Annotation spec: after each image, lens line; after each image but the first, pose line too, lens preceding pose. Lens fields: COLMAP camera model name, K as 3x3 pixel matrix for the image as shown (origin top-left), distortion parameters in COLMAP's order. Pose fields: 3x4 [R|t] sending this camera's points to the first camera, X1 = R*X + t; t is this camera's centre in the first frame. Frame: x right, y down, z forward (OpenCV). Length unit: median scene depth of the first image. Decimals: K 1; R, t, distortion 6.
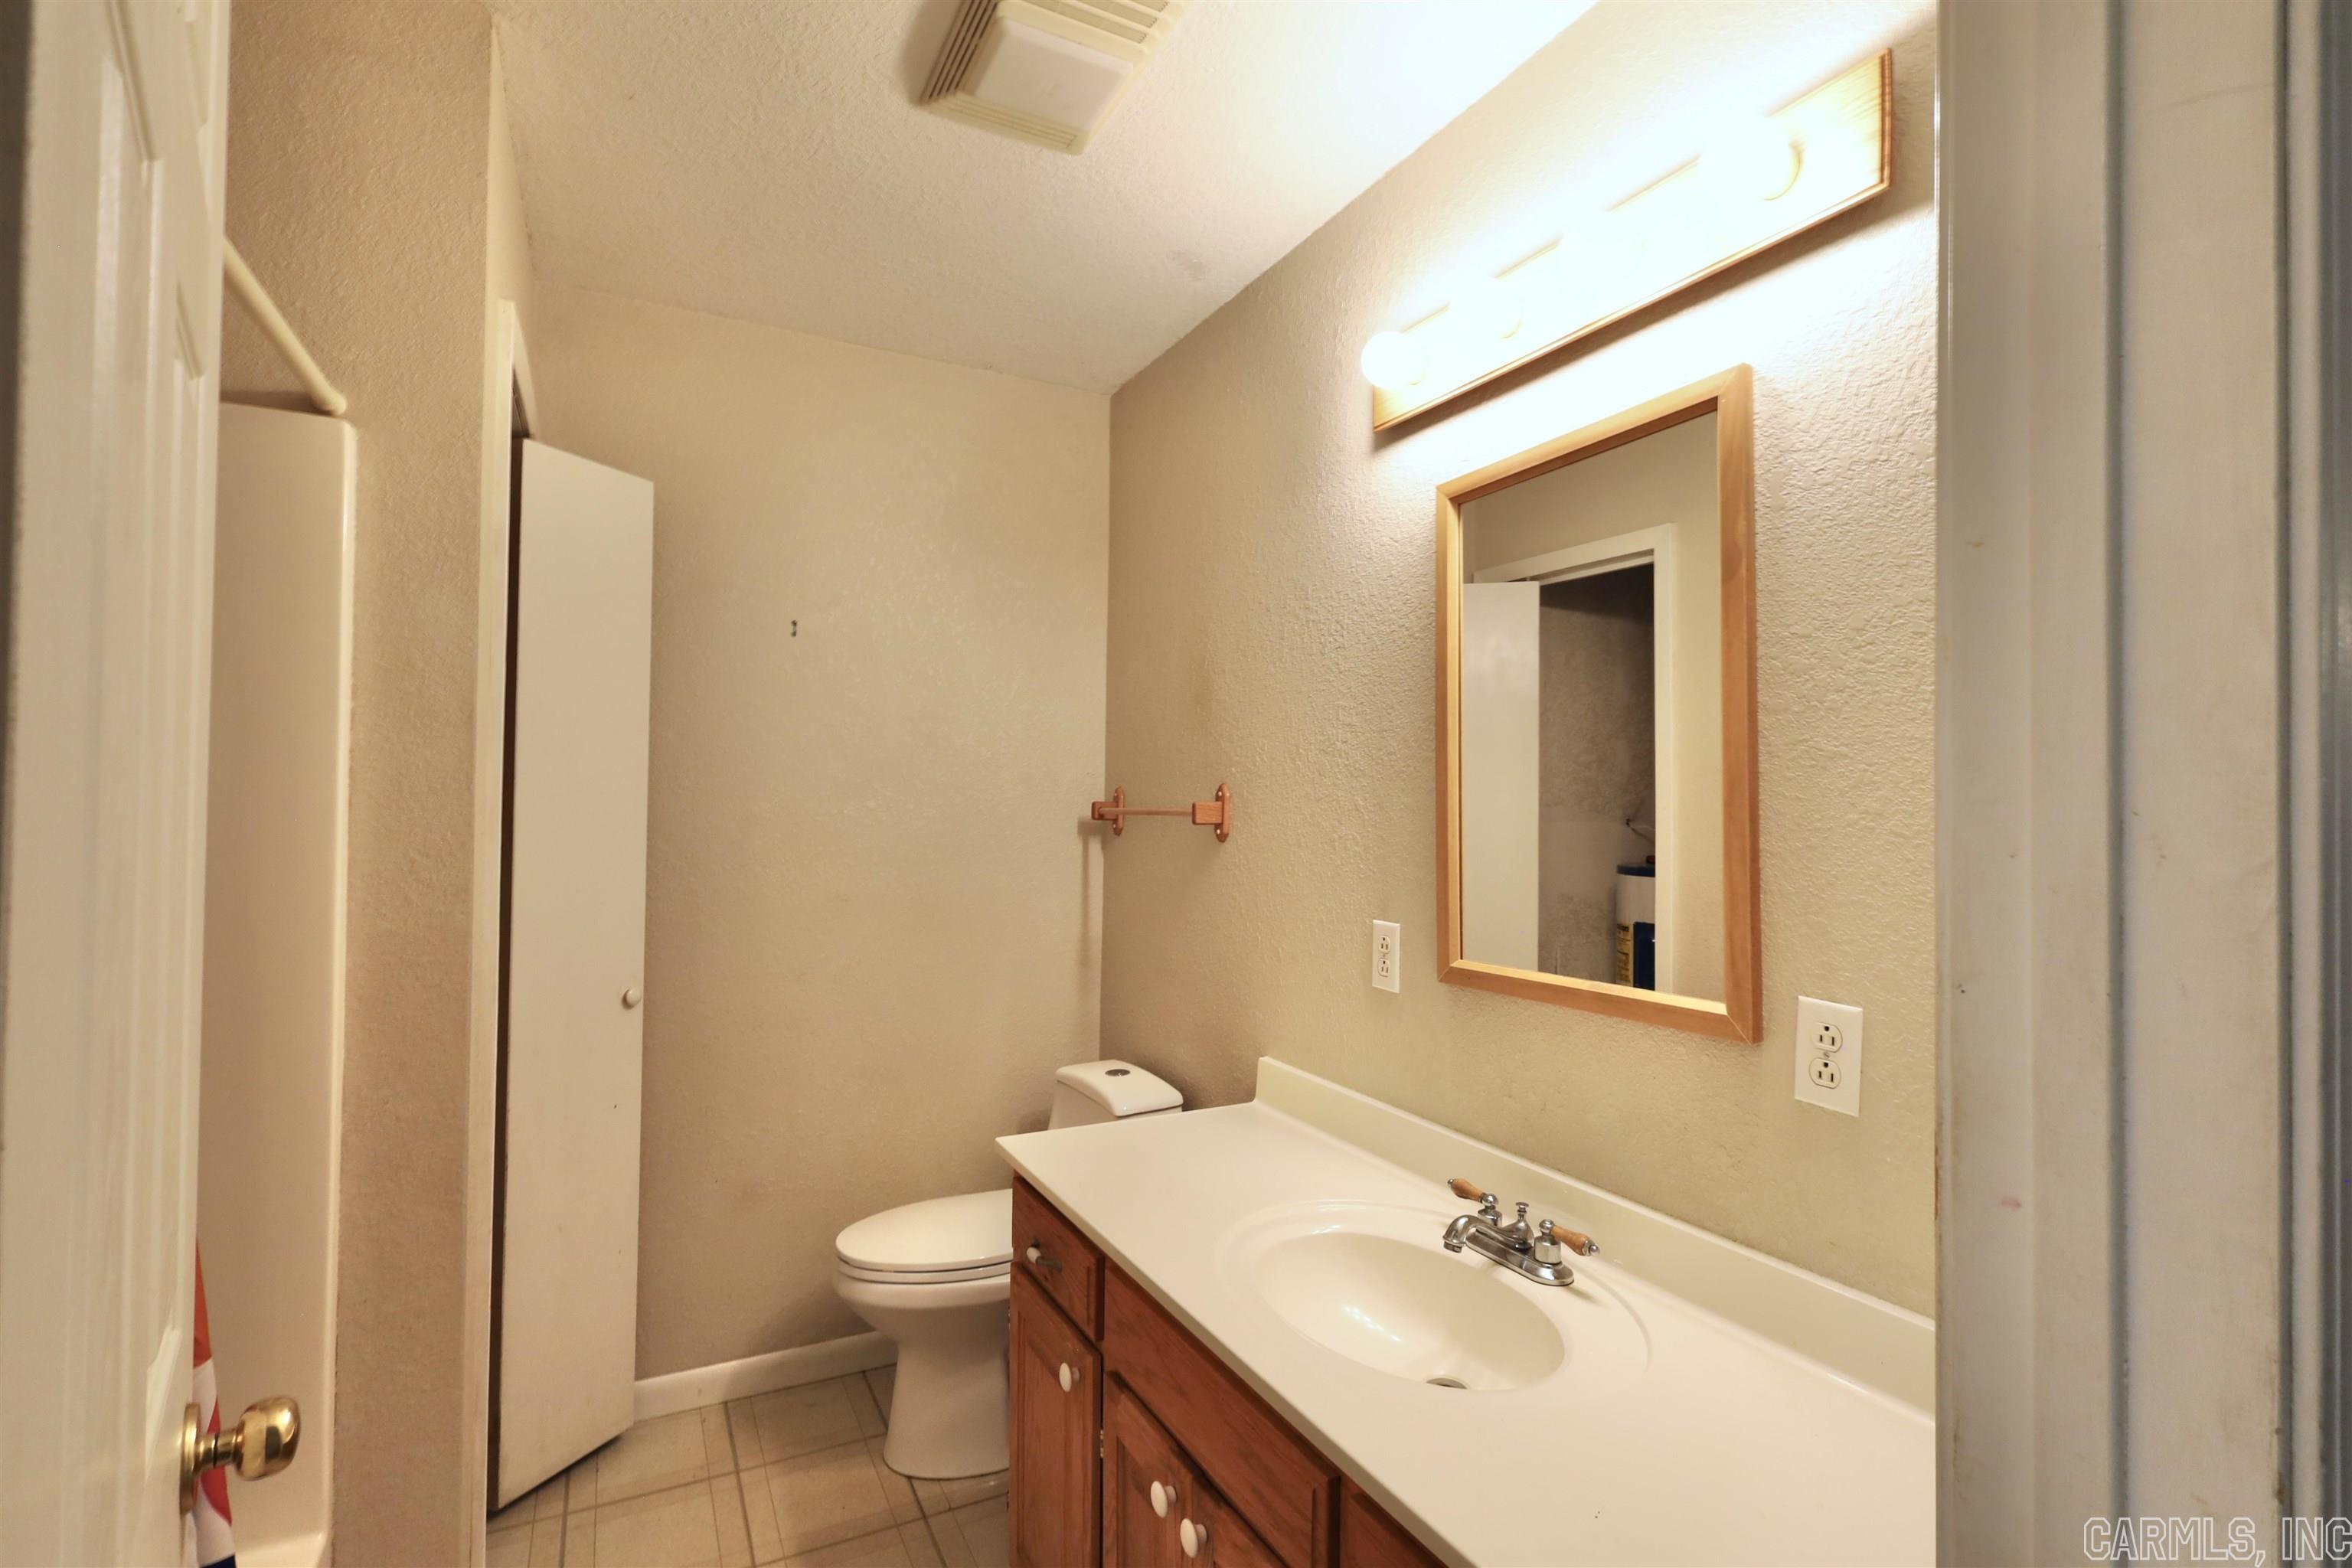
lens RADIAL K [[1110.4, 0, 1184.1], [0, 1110.4, 787.4], [0, 0, 1]] dist [-0.004195, 0.000352]
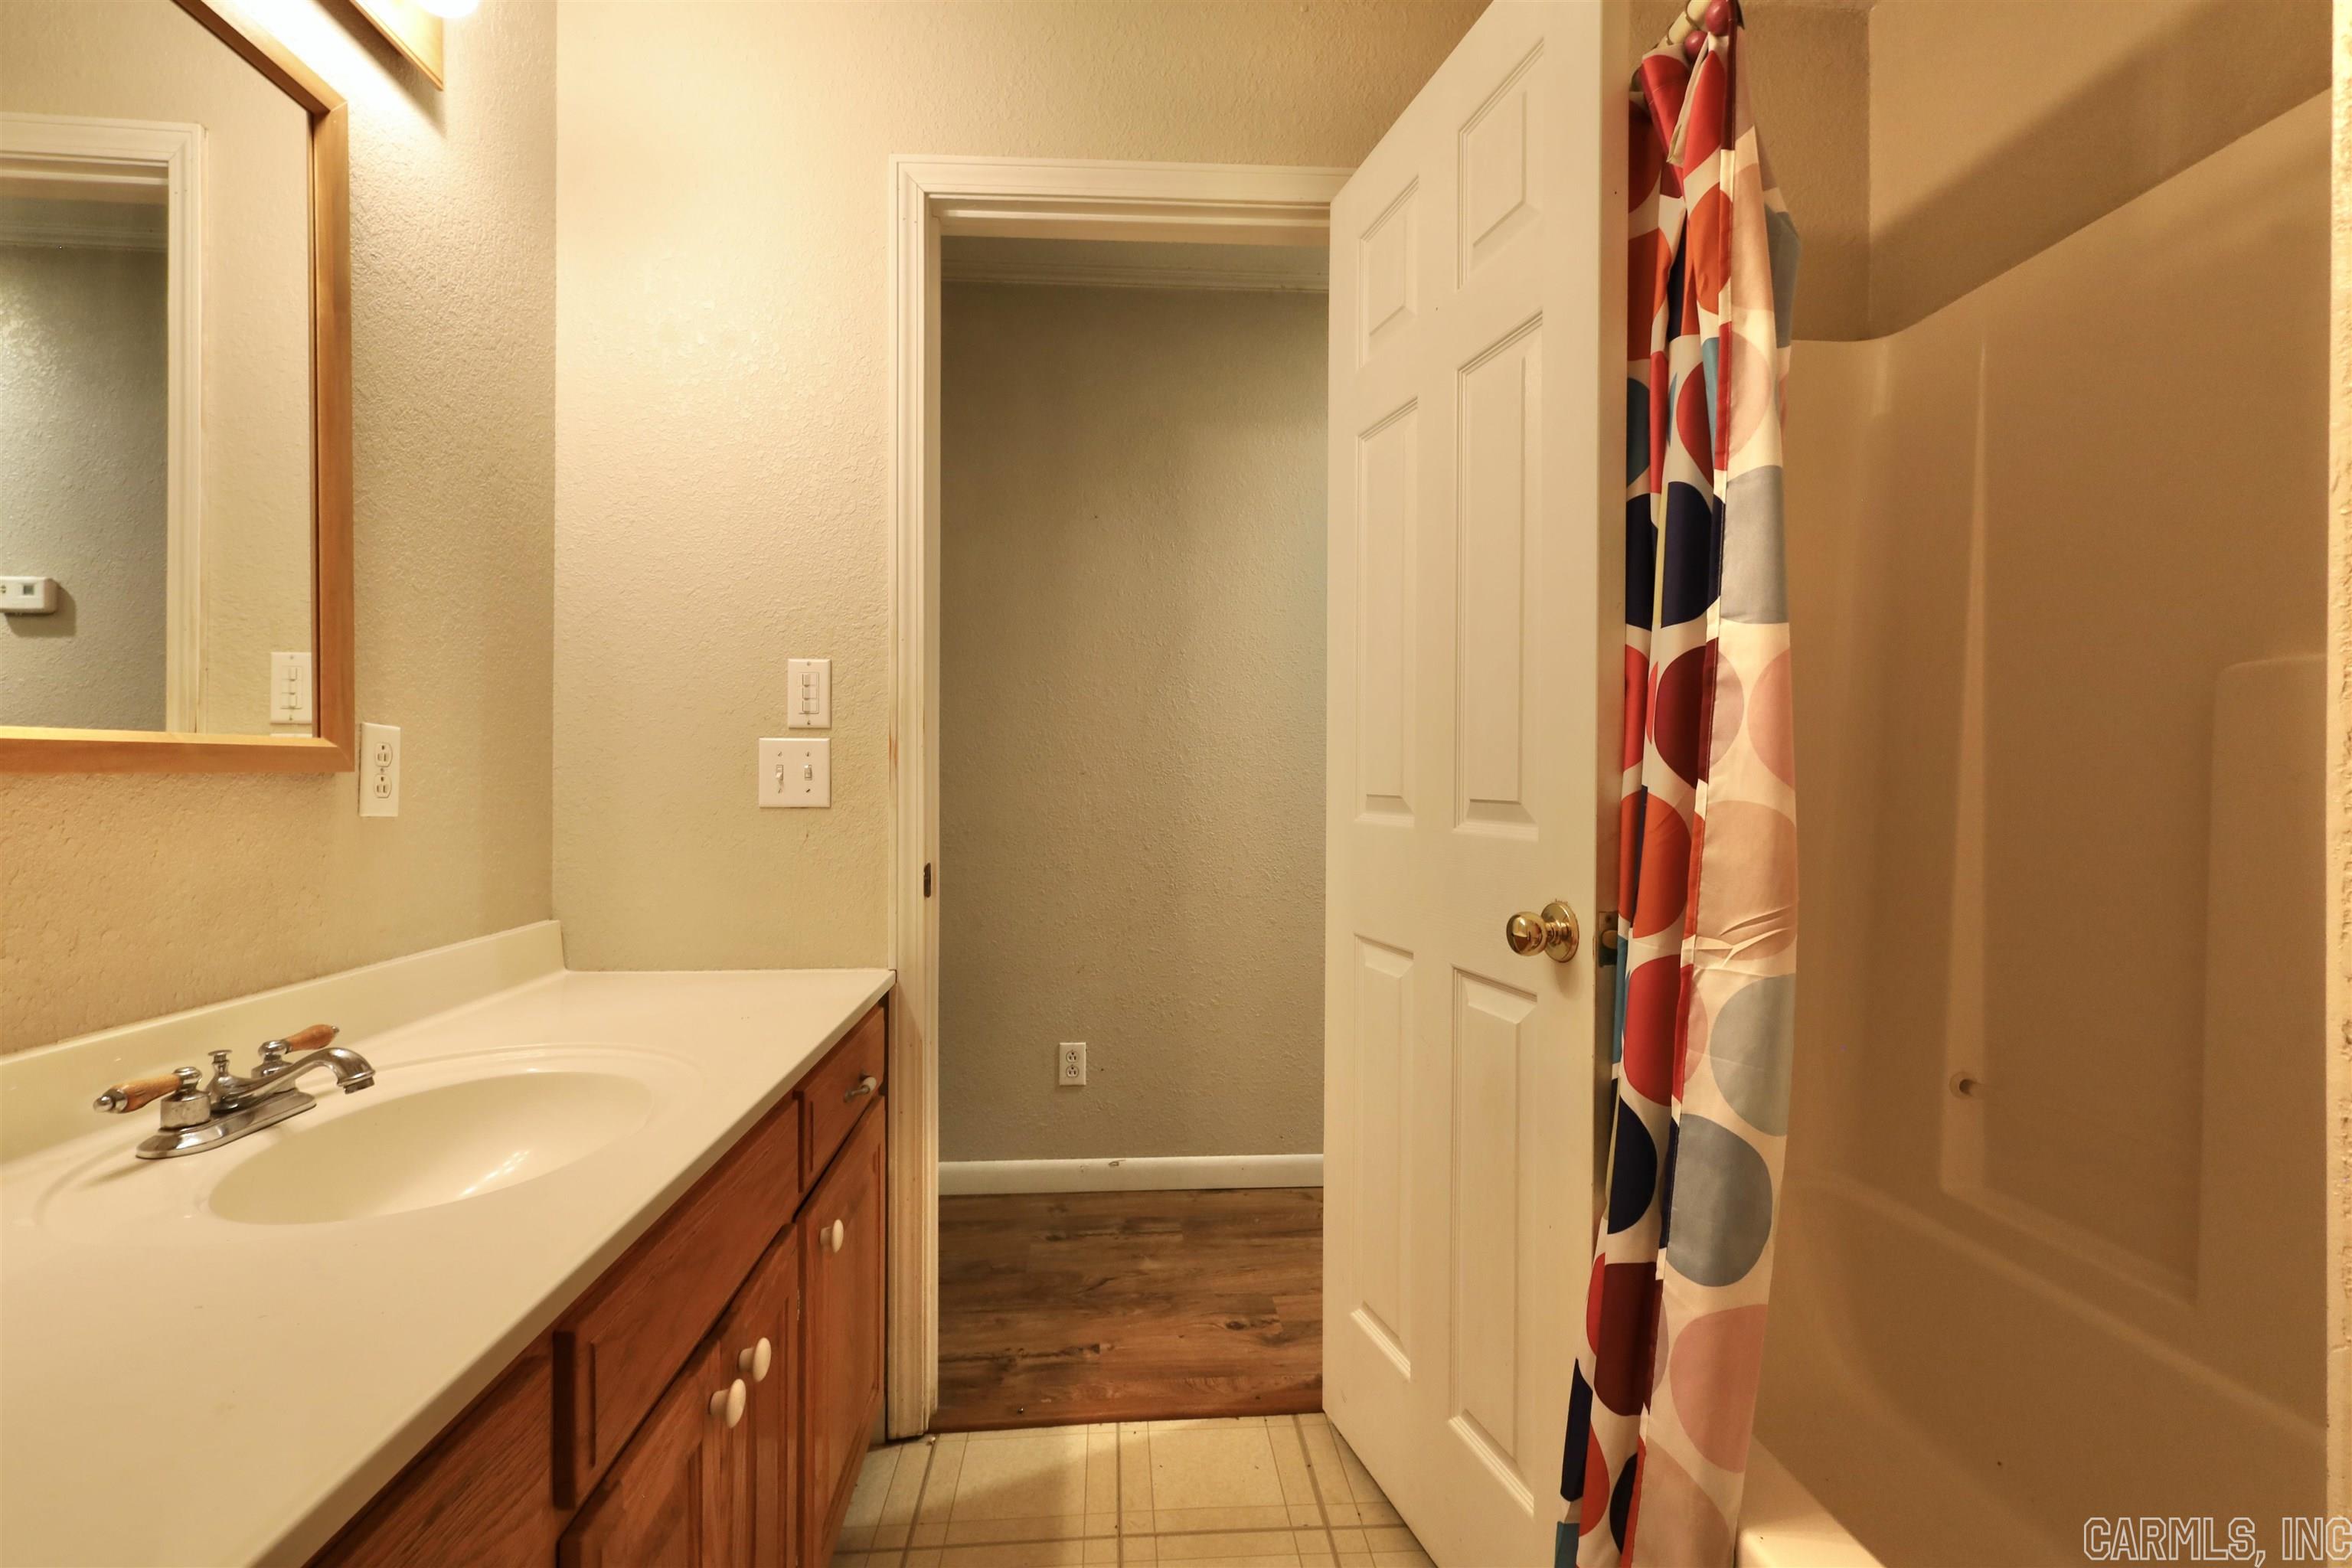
lens RADIAL K [[1110.4, 0, 1181.4], [0, 1110.4, 777.8], [0, 0, 1]] dist [-0.004195, 0.000352]
pose [[-0.916844, -0.011715, 0.399074, -0.637812], [-0.018008, 0.999766, -0.012025, 0.243999], [-0.398839, -0.018212, -0.916840, 1.700184]]
